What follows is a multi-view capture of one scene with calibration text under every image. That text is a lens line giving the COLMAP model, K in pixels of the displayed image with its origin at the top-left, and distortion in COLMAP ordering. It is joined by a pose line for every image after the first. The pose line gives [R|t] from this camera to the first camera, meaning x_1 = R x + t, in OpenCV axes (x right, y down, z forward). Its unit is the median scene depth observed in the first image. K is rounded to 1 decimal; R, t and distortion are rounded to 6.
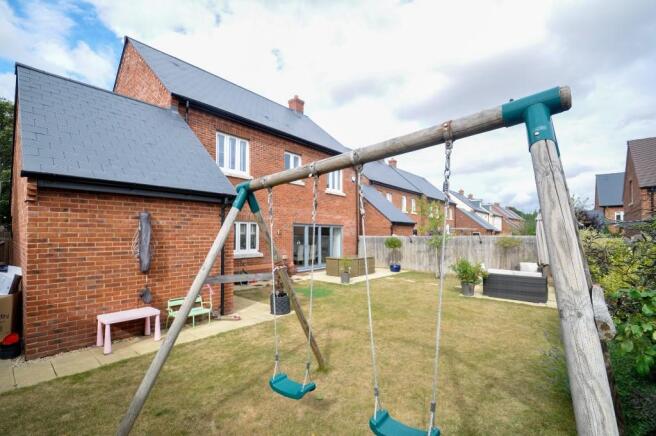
lens RADIAL K [[290.9, 0, 328.3], [0, 290.9, 230.5], [0, 0, 1]] dist [0.000859, -0.000343]
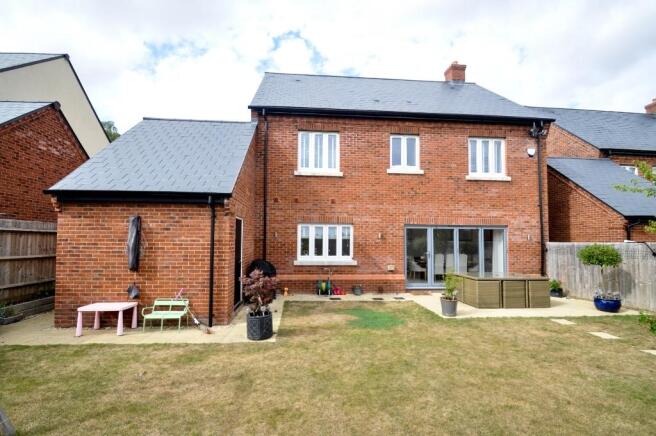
lens RADIAL K [[290.9, 0, 328.3], [0, 290.9, 230.5], [0, 0, 1]] dist [0.000859, -0.000343]
pose [[0.701873, -0.022521, -0.711946, 0.349881], [0.004529, 0.999621, -0.027156, 0.013240], [0.712288, 0.015836, 0.701709, 0.386159]]
